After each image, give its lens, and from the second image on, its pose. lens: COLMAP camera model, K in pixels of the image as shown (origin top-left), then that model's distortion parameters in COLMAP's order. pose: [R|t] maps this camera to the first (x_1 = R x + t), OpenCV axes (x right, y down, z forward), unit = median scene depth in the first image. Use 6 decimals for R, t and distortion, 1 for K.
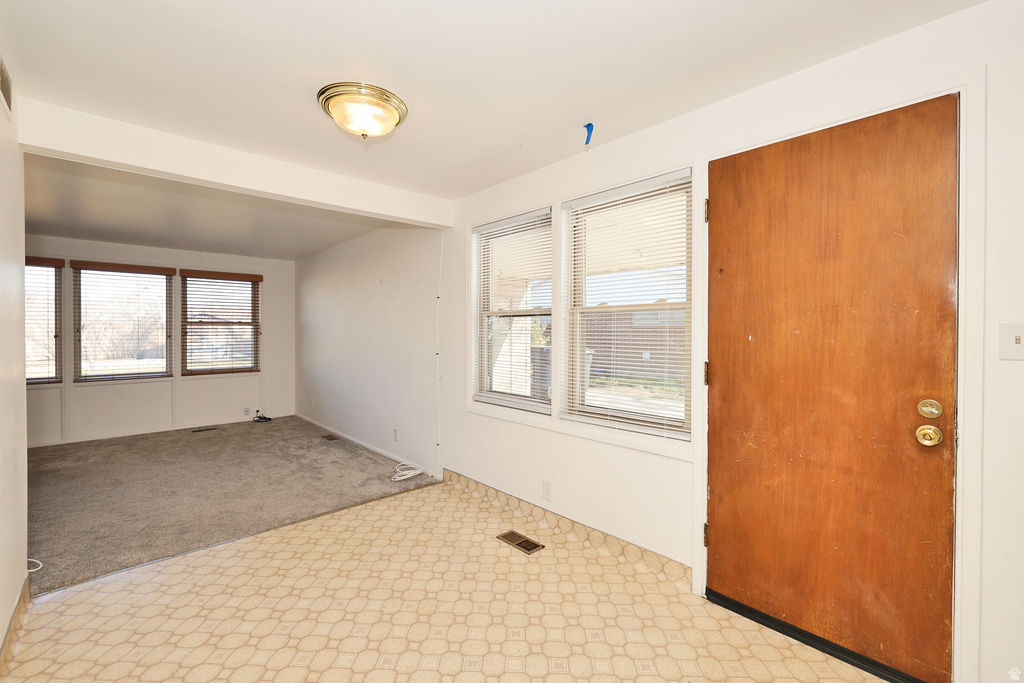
lens RADIAL K [[436.0, 0, 505.6], [0, 436.0, 333.2], [0, 0, 1]] dist [-0.001843, -0.000250]
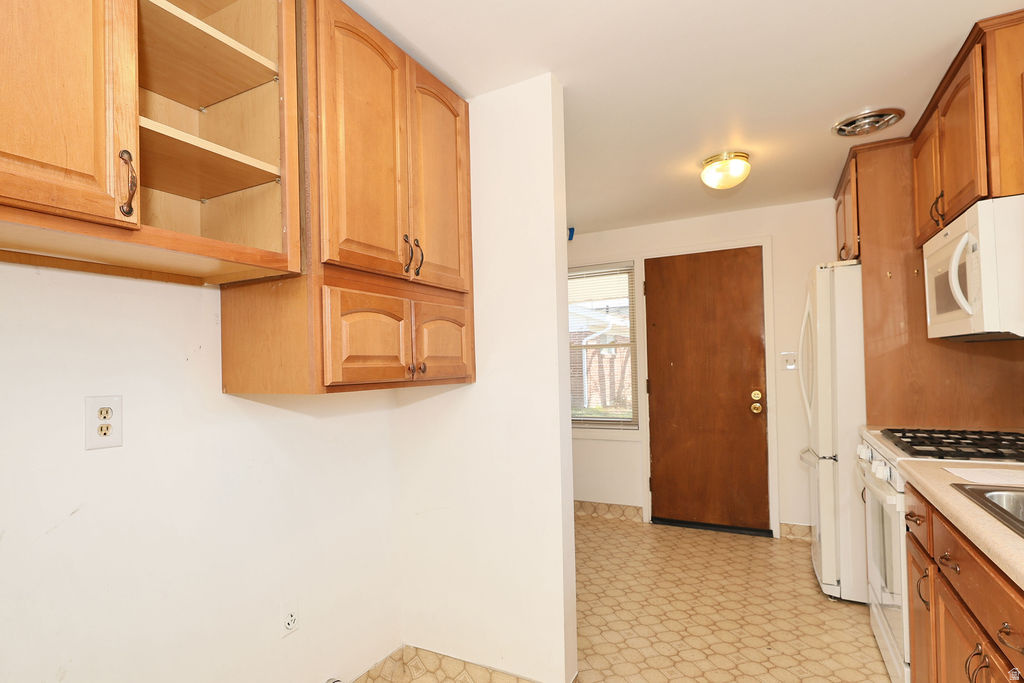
lens RADIAL K [[535.2, 0, 482.8], [0, 535.2, 361.6], [0, 0, 1]] dist [-0.001325, 0.000309]
pose [[0.950483, -0.020272, 0.310115, -0.688368], [0.026795, 0.999500, -0.016788, 0.013341], [-0.309620, 0.024266, 0.950551, -0.669868]]
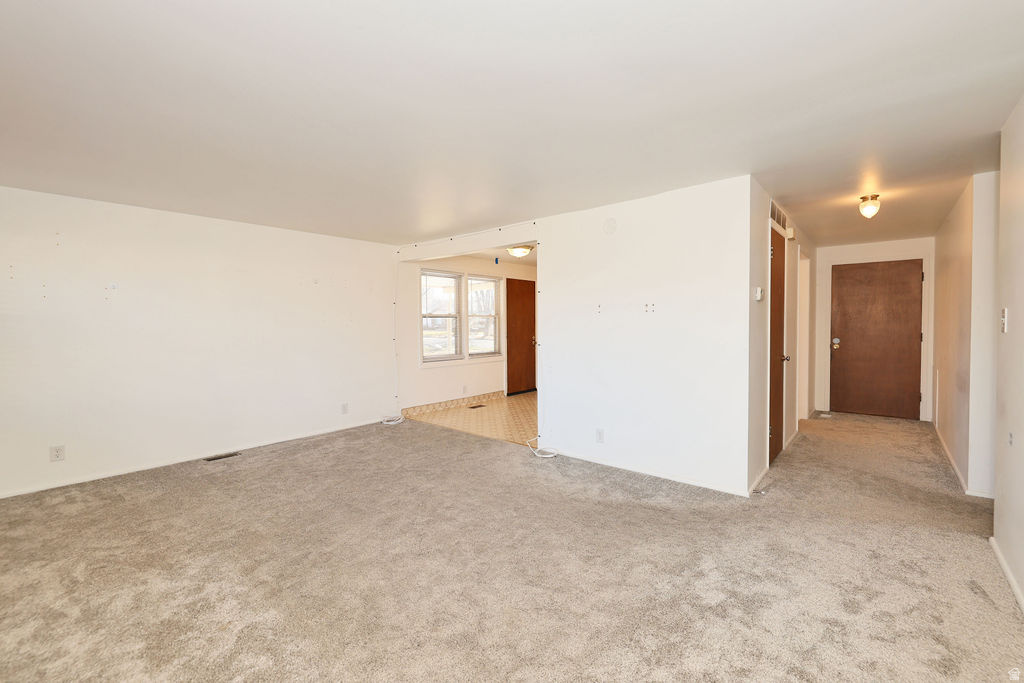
lens RADIAL K [[436.0, 0, 505.6], [0, 436.0, 333.2], [0, 0, 1]] dist [-0.001843, -0.000250]
pose [[-0.110892, -0.025160, 0.993514, -2.872031], [0.007158, 0.999633, 0.026114, -0.019174], [-0.993807, 0.010008, -0.110671, 1.277339]]
